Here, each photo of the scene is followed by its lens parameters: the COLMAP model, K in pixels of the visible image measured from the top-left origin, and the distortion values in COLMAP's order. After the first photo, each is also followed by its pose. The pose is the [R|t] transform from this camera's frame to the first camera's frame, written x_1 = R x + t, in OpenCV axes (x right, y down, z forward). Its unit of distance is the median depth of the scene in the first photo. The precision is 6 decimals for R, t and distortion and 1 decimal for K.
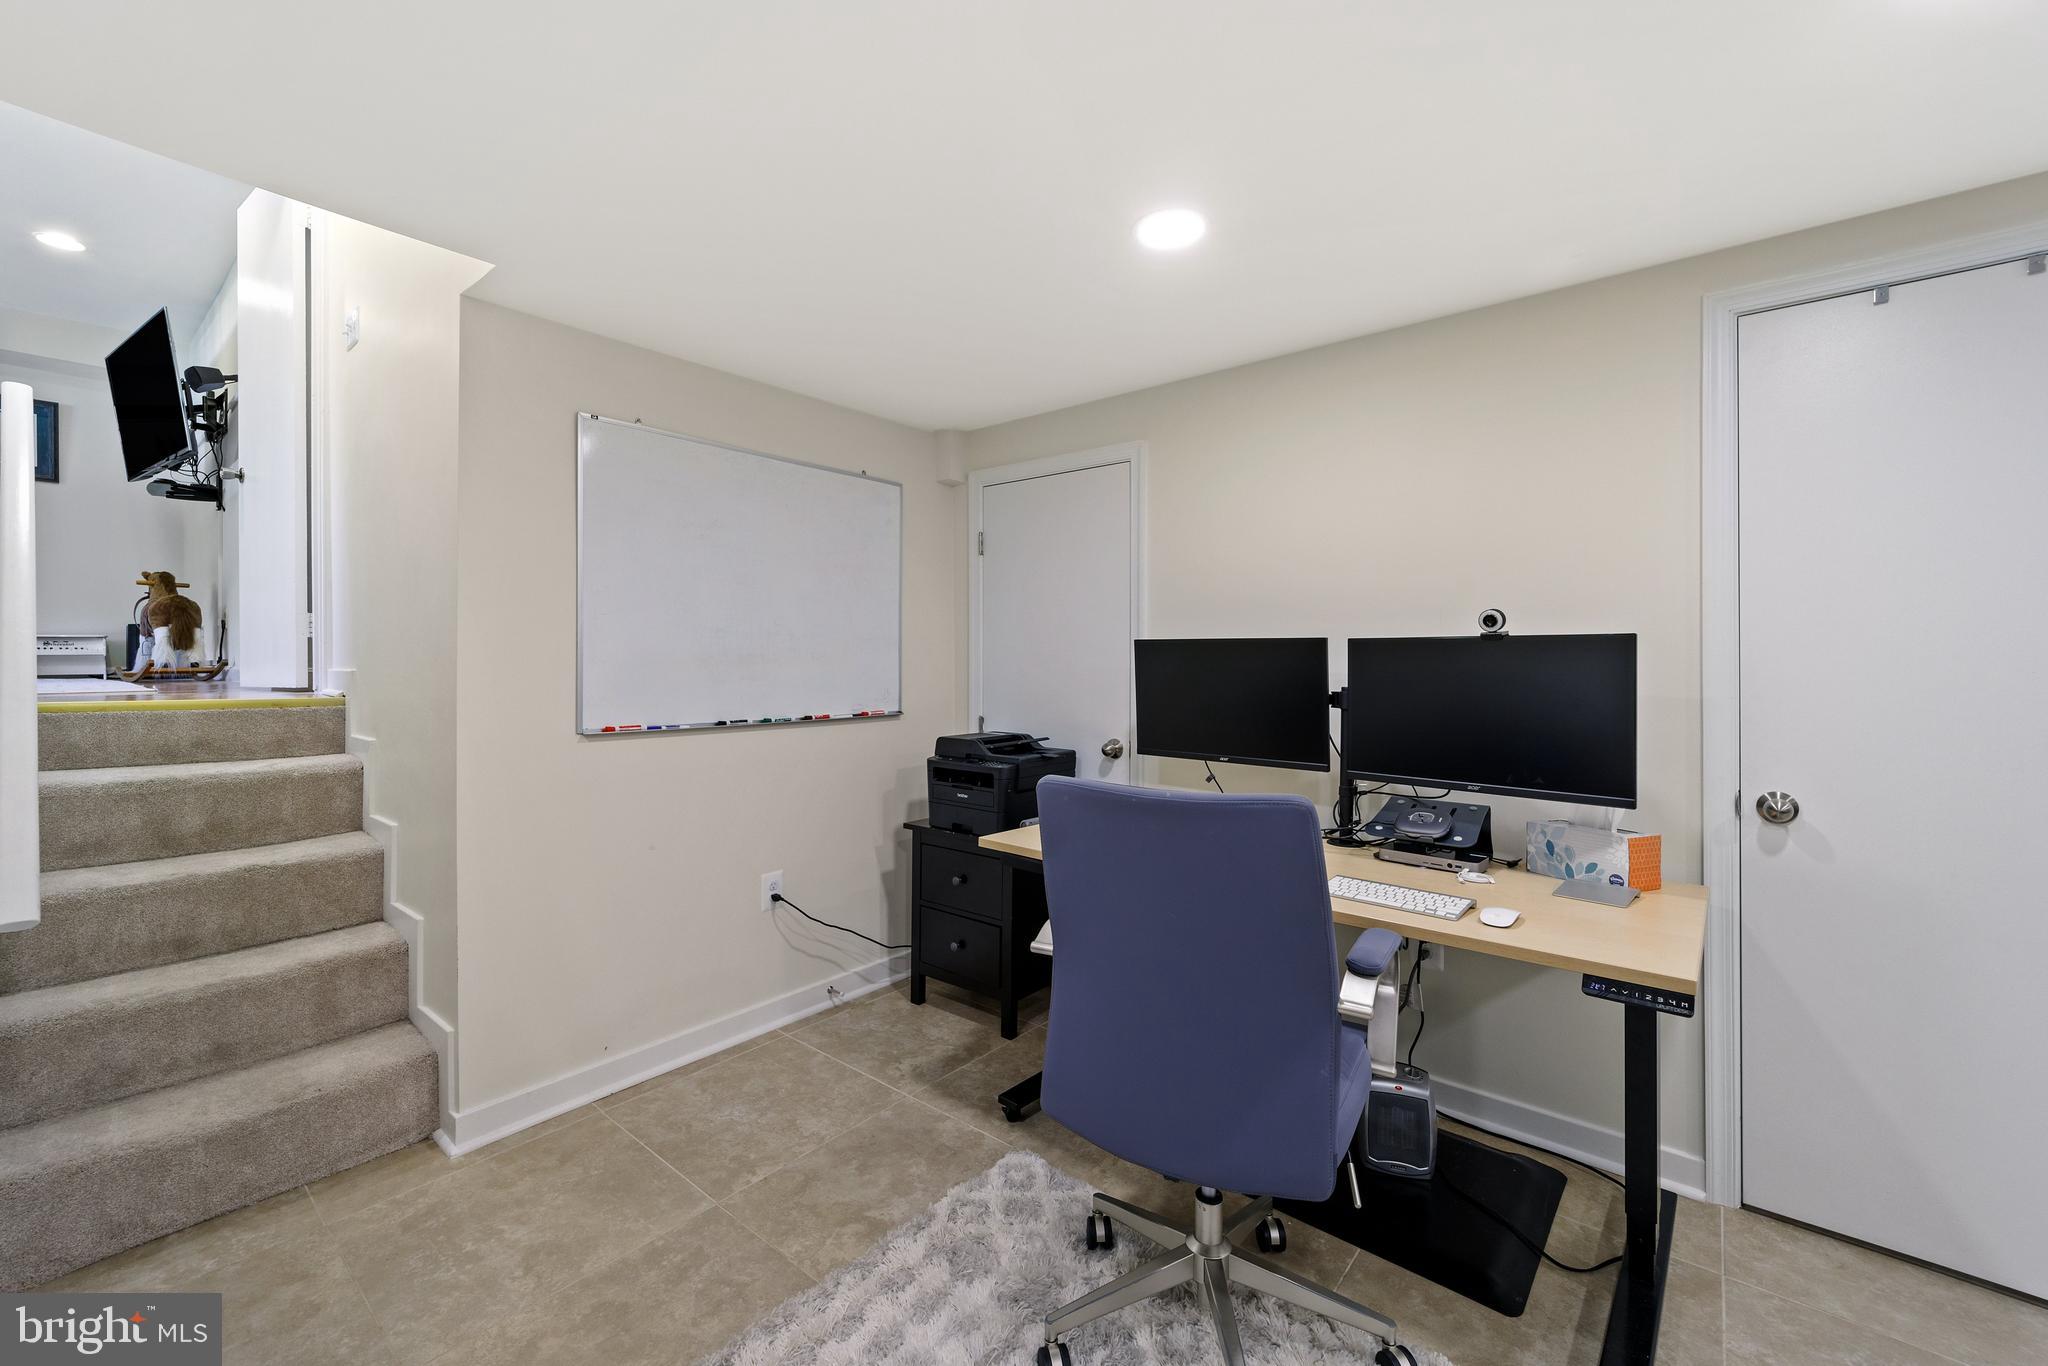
lens RADIAL K [[813.4, 0, 1024.7], [0, 813.4, 661.7], [0, 0, 1]] dist [0.006503, -0.000034]
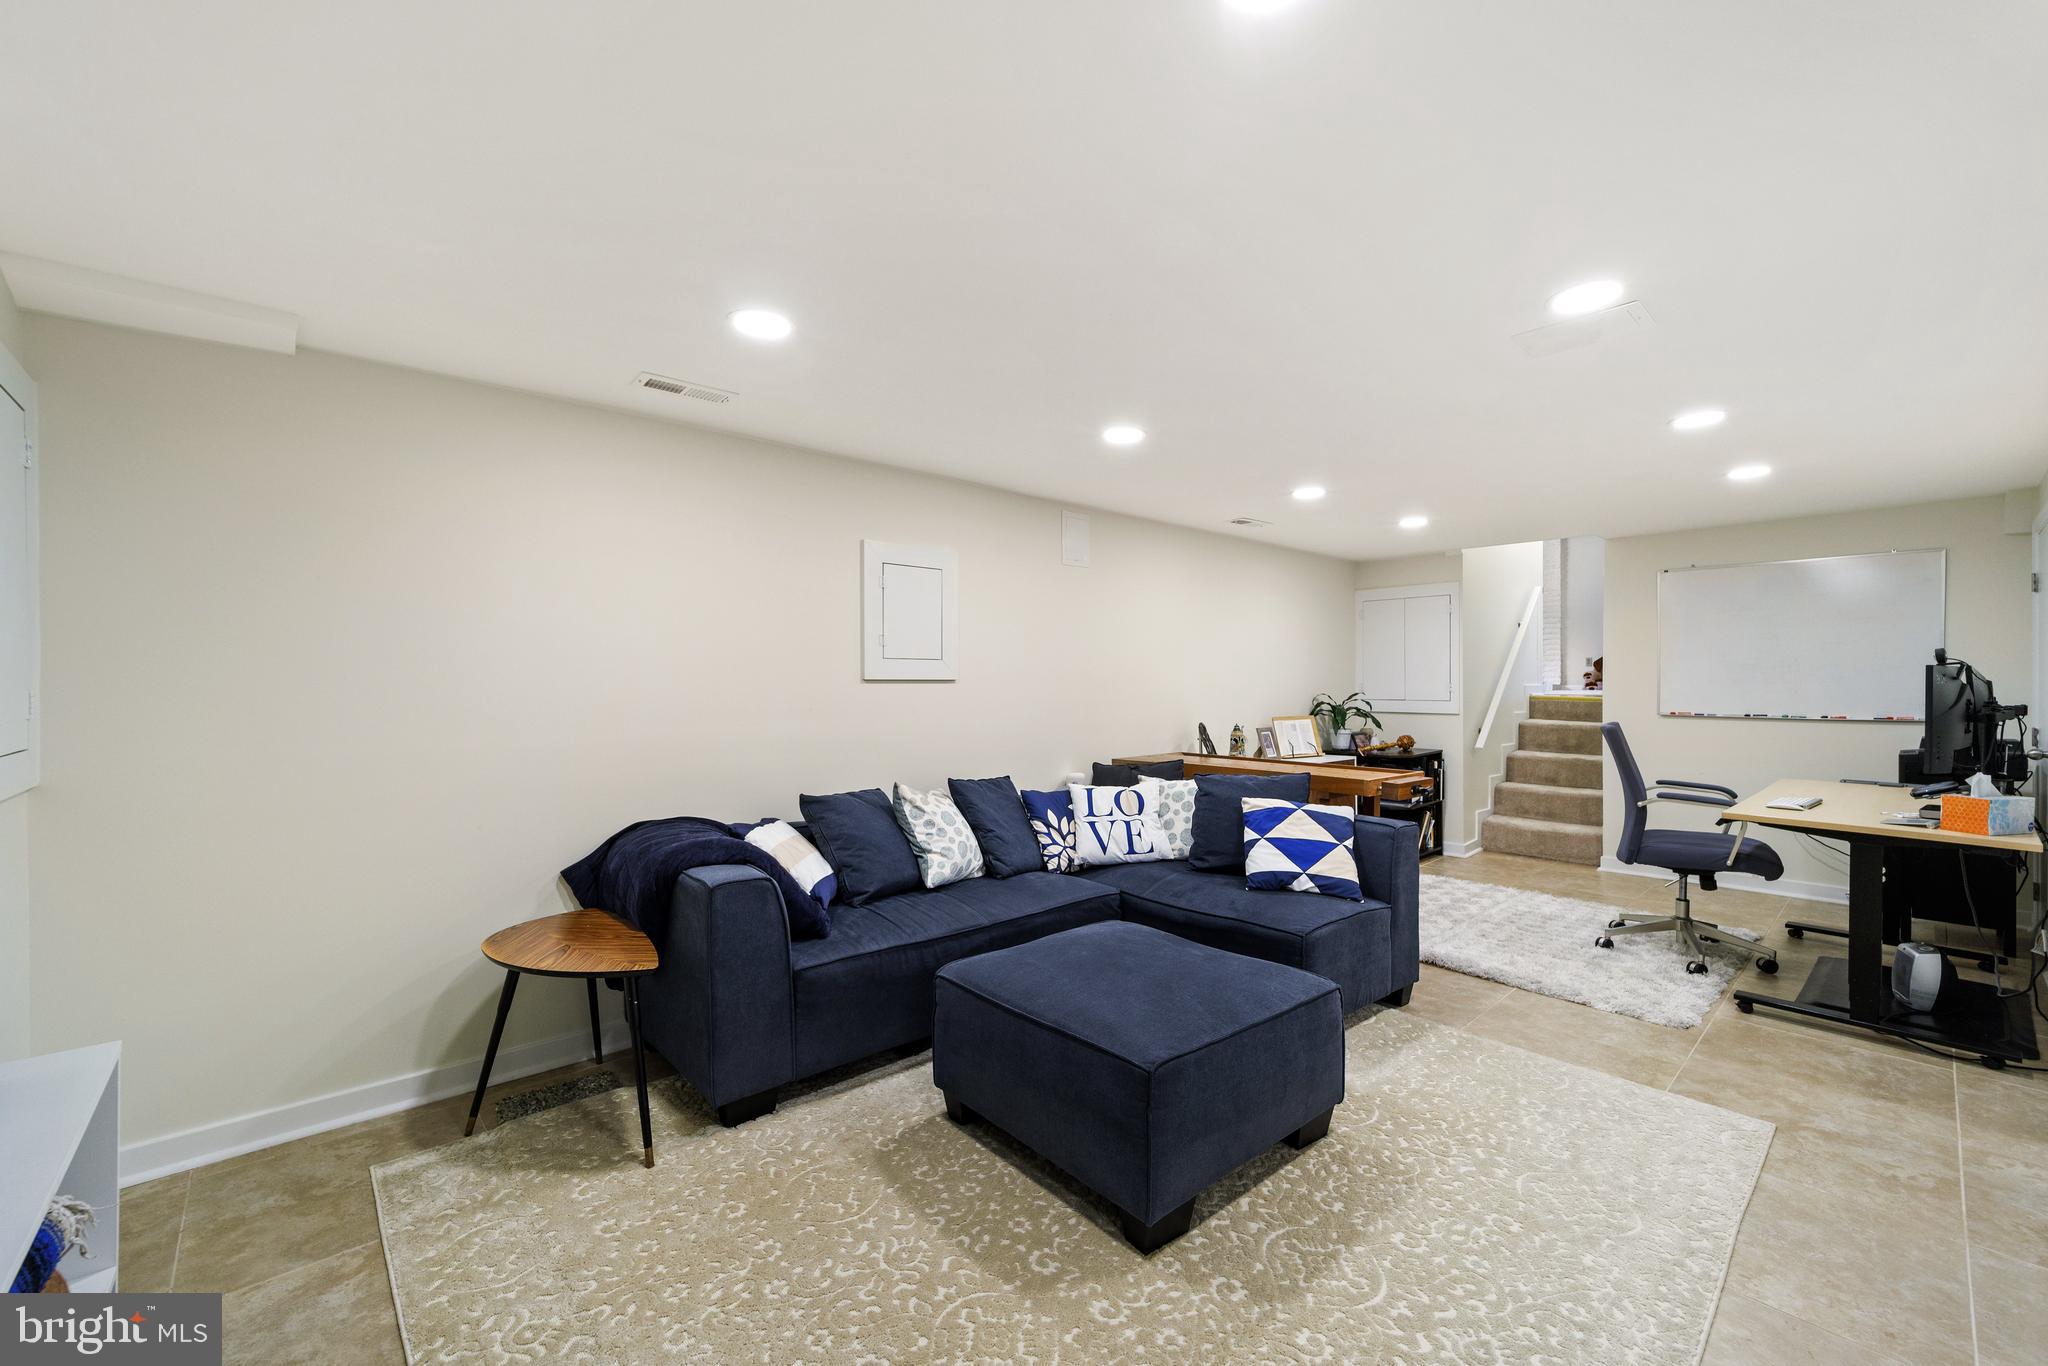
lens RADIAL K [[822.7, 0, 1029.5], [0, 822.7, 694.4], [0, 0, 1]] dist [0.009922, 0.000097]
pose [[-0.130259, 0.016147, -0.991349, 1.671456], [-0.002817, 0.999857, 0.016655, 0.001319], [0.991476, 0.004962, -0.130195, -0.355725]]
